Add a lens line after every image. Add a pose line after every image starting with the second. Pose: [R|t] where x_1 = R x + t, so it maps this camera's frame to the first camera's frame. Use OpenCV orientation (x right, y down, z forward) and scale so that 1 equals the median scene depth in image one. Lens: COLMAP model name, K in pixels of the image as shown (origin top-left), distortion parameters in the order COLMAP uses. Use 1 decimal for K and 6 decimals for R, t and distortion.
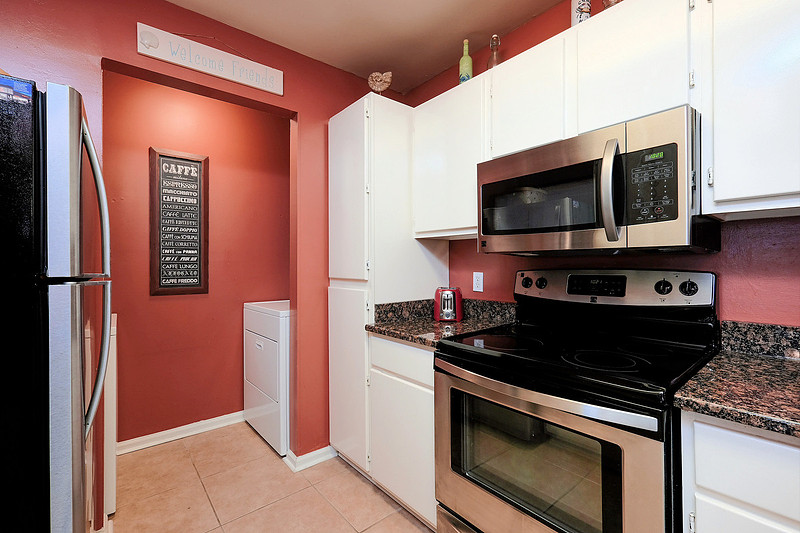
lens RADIAL K [[350.1, 0, 400.0], [0, 350.1, 266.5], [0, 0, 1]] dist [-0.002266, -0.000155]
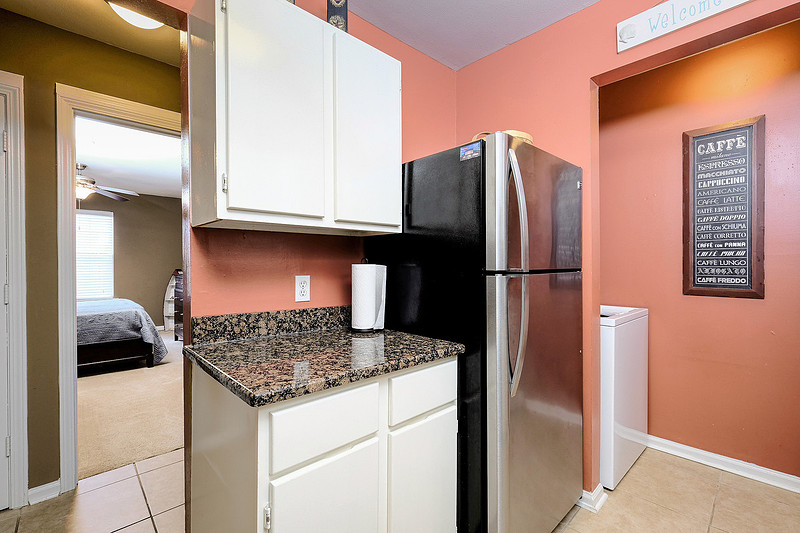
lens RADIAL K [[350.1, 0, 400.0], [0, 350.1, 266.5], [0, 0, 1]] dist [-0.002266, -0.000155]
pose [[0.080923, 0.010009, -0.996670, 0.138262], [0.000605, 0.999949, 0.010091, -0.000187], [0.996720, -0.001420, 0.080913, 0.177720]]
